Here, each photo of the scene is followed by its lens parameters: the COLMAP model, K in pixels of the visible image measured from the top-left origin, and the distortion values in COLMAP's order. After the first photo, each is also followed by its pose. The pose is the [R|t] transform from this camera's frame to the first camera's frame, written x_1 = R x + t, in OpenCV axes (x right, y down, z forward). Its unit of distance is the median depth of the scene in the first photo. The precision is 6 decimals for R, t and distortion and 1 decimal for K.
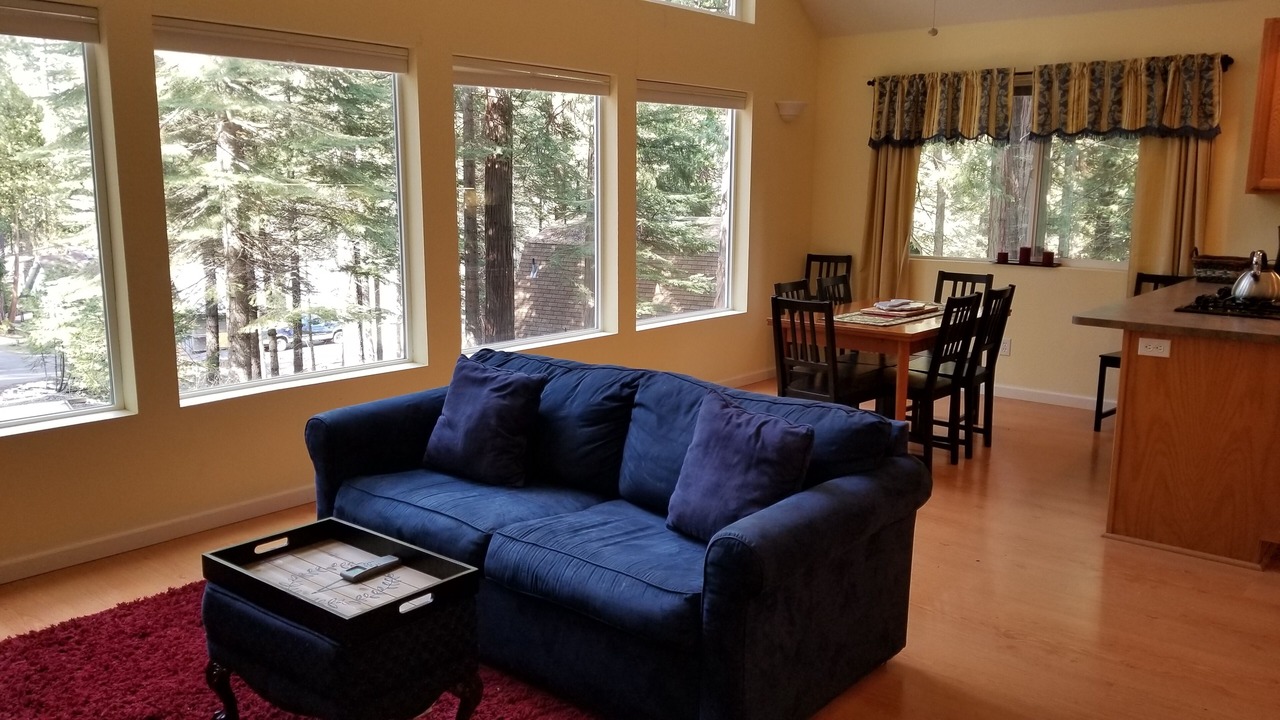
lens RADIAL K [[989.0, 0, 640.9], [0, 989.0, 372.4], [0, 0, 1]] dist [-0.004733, -0.003929]
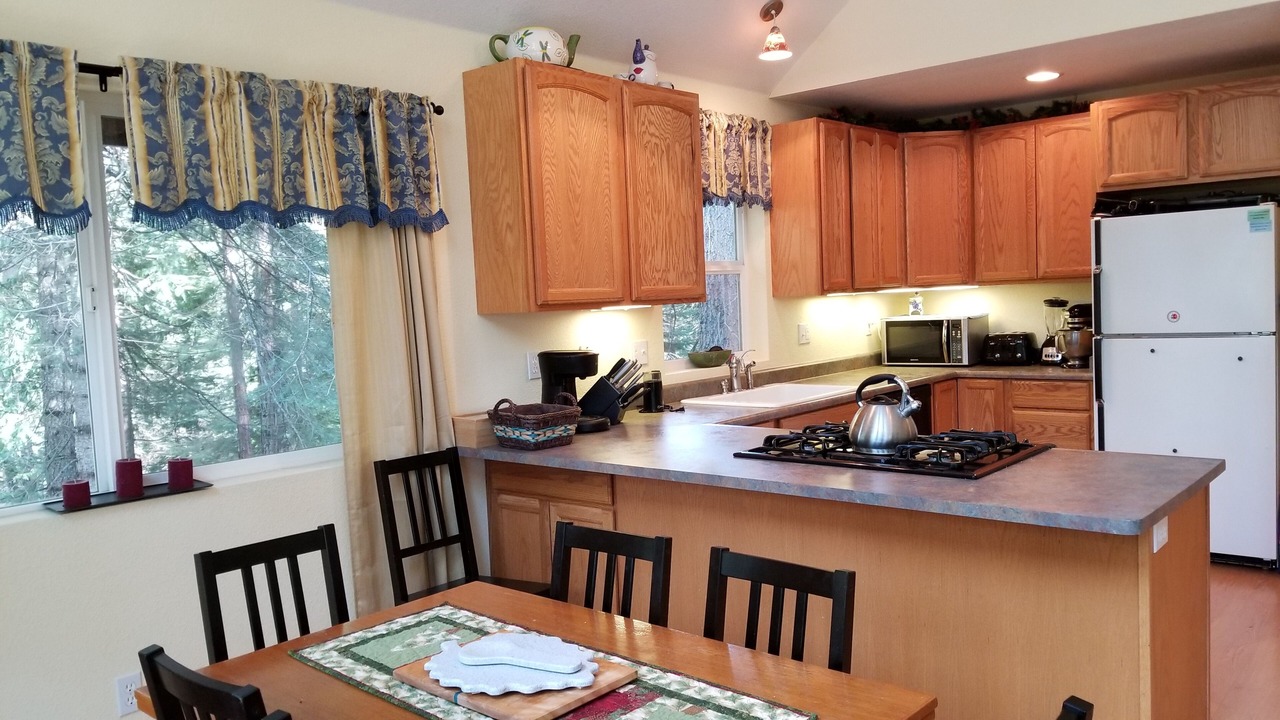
lens RADIAL K [[1016.1, 0, 667.1], [0, 1016.1, 352.6], [0, 0, 1]] dist [0.175060, -0.349483]
pose [[0.010992, -0.070154, 0.997476, -0.075629], [0.233841, 0.970056, 0.065649, -0.160587], [-0.972213, 0.232529, 0.027068, 0.809186]]
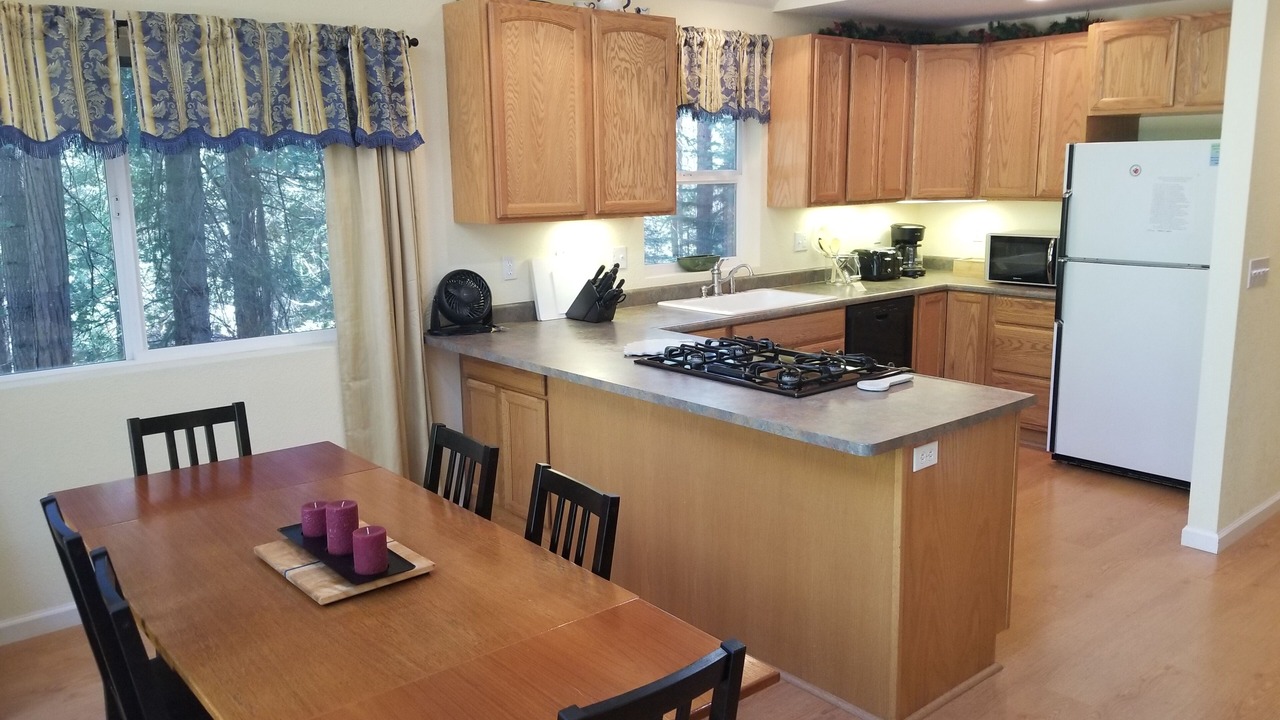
lens RADIAL K [[1015.2, 0, 640.0], [0, 1015.2, 360.0], [0, 0, 1]] dist [0.071784, -0.119346]
pose [[0.175545, -0.194910, 0.964984, -0.140955], [0.200877, 0.966675, 0.158709, -0.163498], [-0.963760, 0.165982, 0.208848, 0.667151]]
